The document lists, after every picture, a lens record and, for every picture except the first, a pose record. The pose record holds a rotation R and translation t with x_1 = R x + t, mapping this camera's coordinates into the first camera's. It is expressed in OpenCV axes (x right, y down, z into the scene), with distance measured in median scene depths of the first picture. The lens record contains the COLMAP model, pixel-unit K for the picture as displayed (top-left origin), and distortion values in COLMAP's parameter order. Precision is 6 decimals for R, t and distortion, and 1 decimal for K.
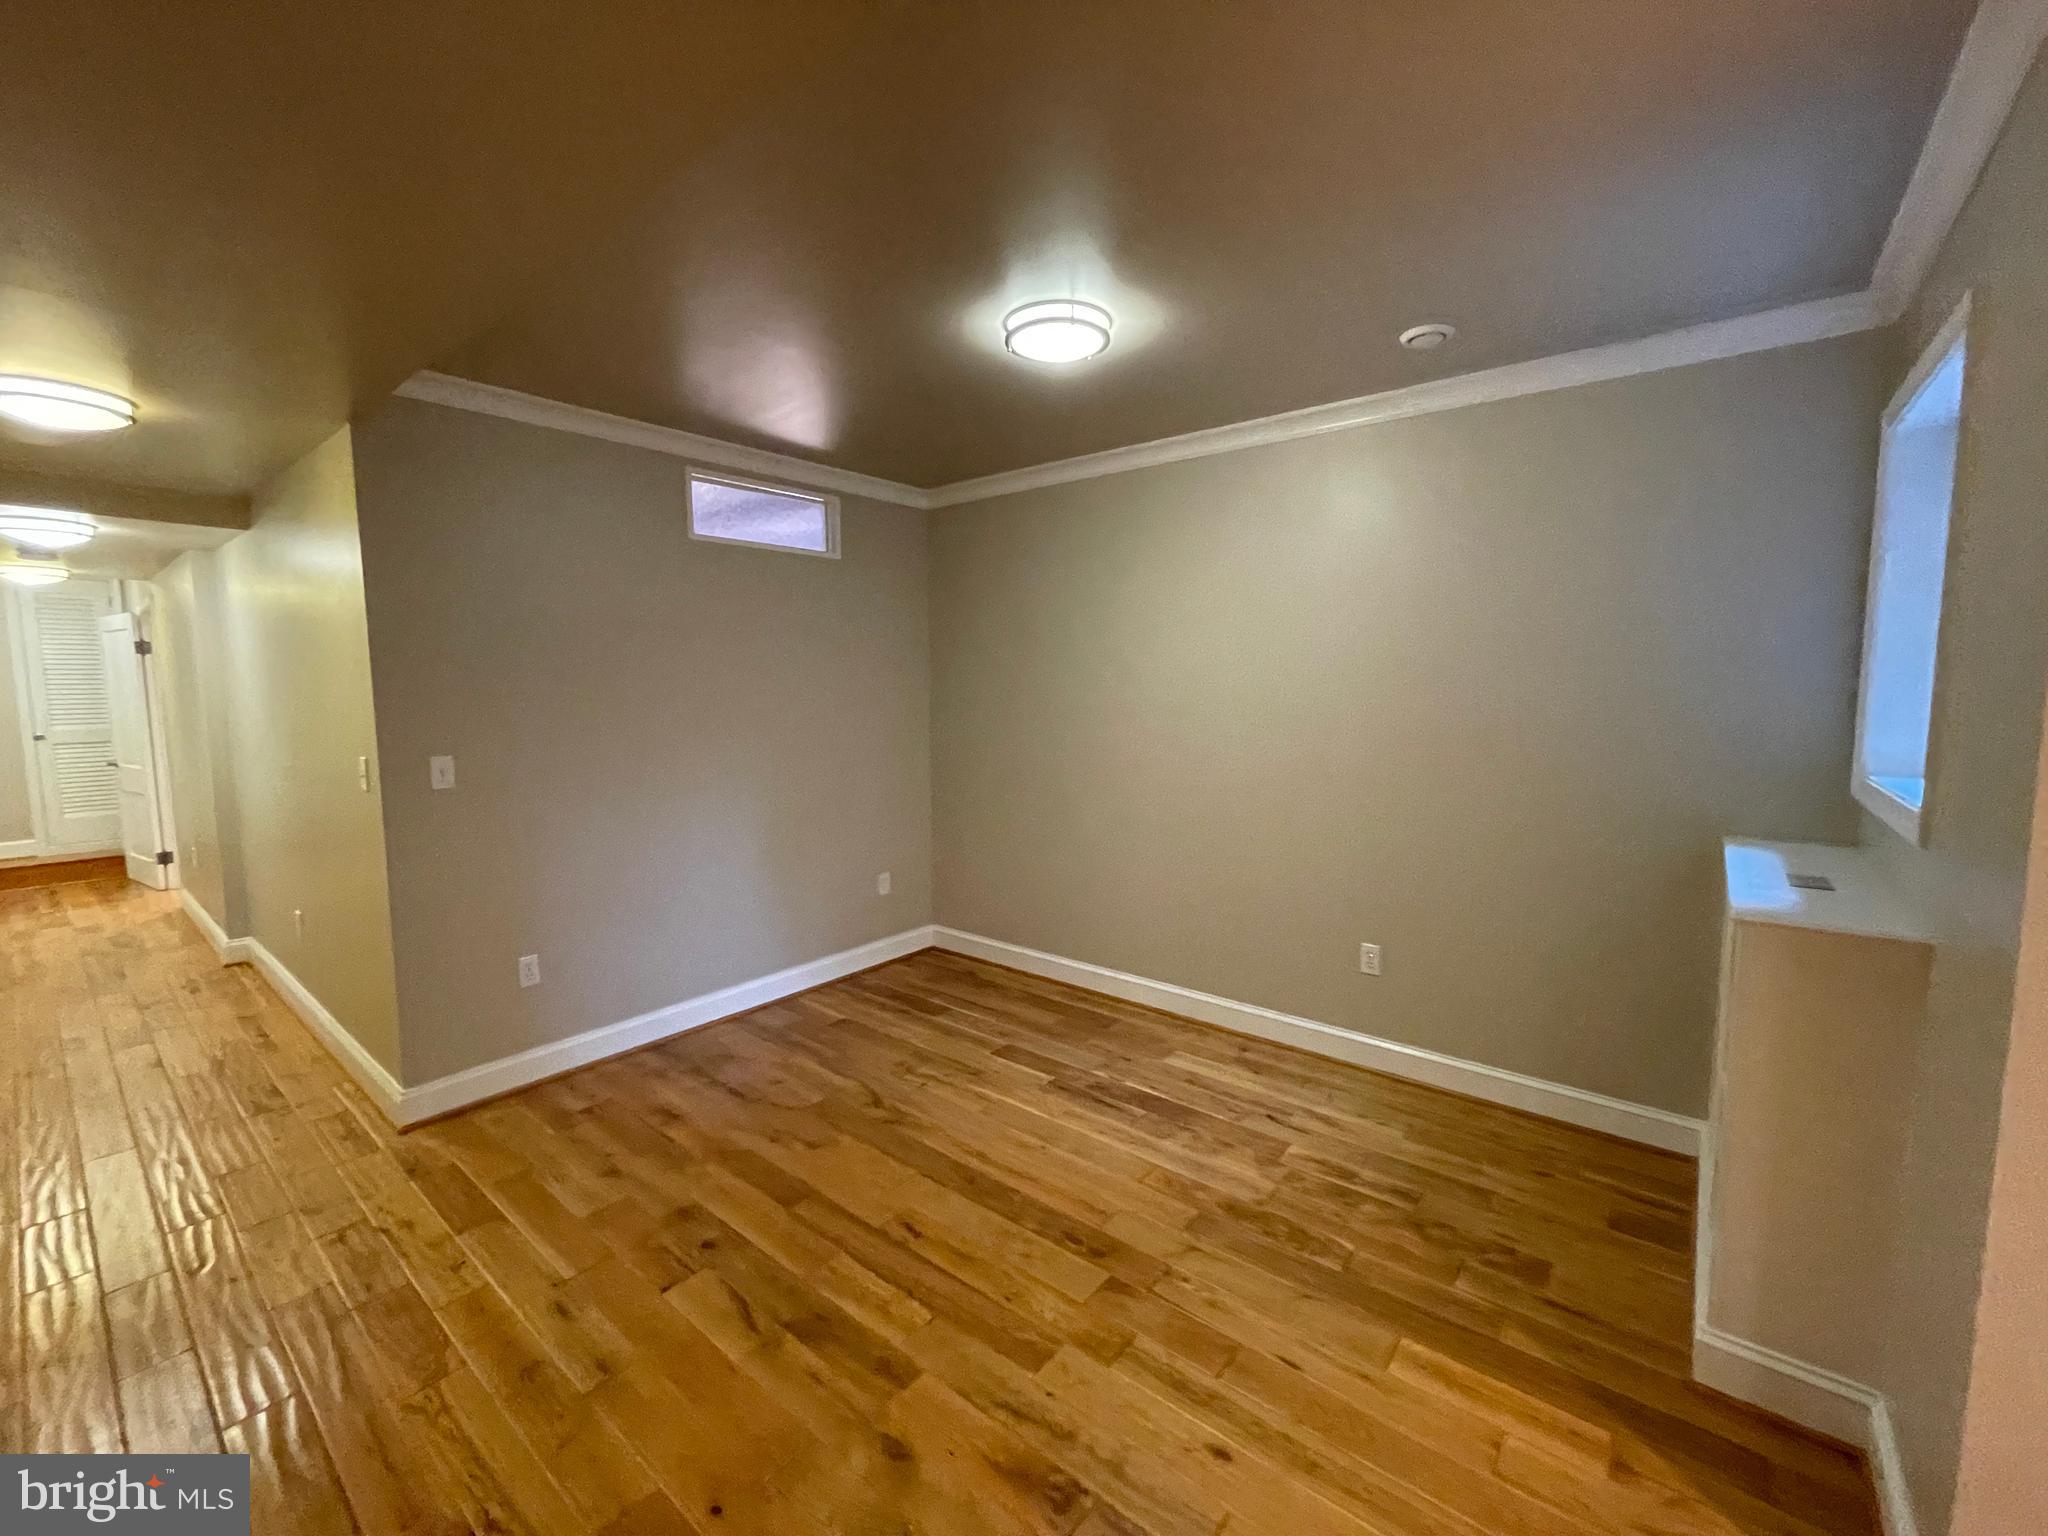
lens RADIAL K [[835.2, 0, 1025.9], [0, 835.2, 760.2], [0, 0, 1]] dist [-0.000322, -0.000201]
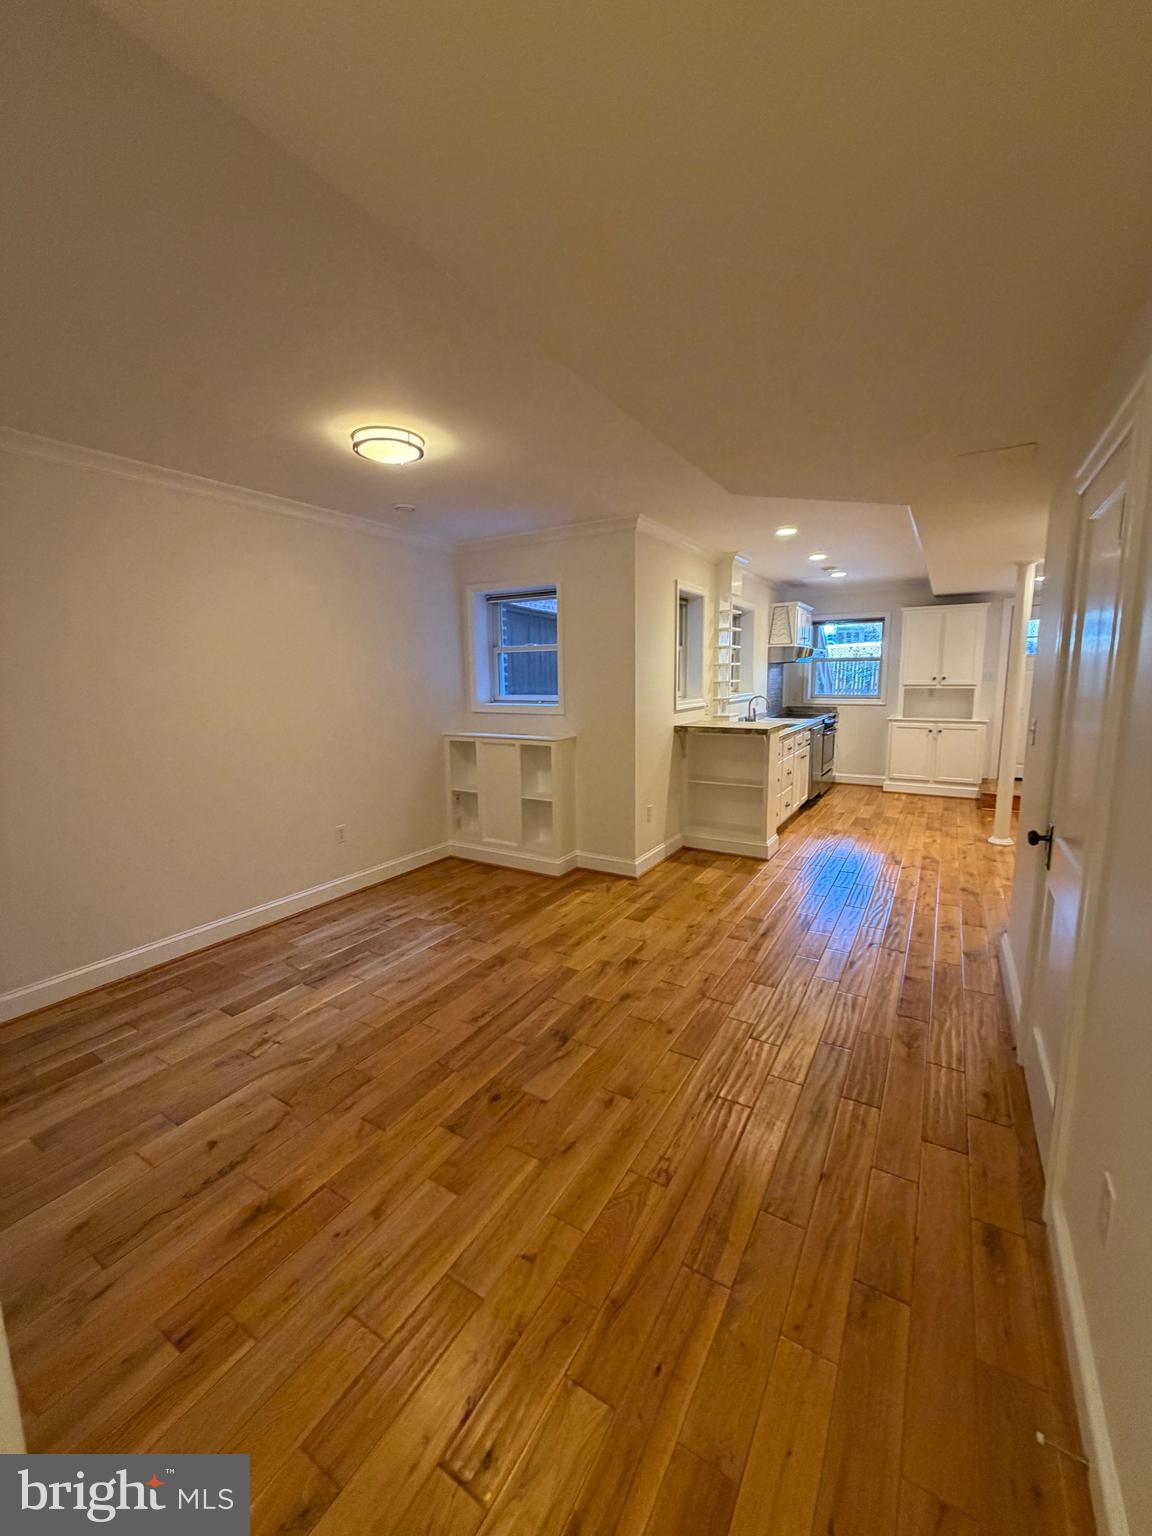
lens RADIAL K [[612.2, 0, 574.5], [0, 612.2, 762.9], [0, 0, 1]] dist [-0.000445, -0.000061]
pose [[-0.137355, -0.139686, 0.980623, -1.085270], [0.103690, 0.982539, 0.154483, -0.069070], [-0.985080, 0.122900, -0.120473, 0.788030]]
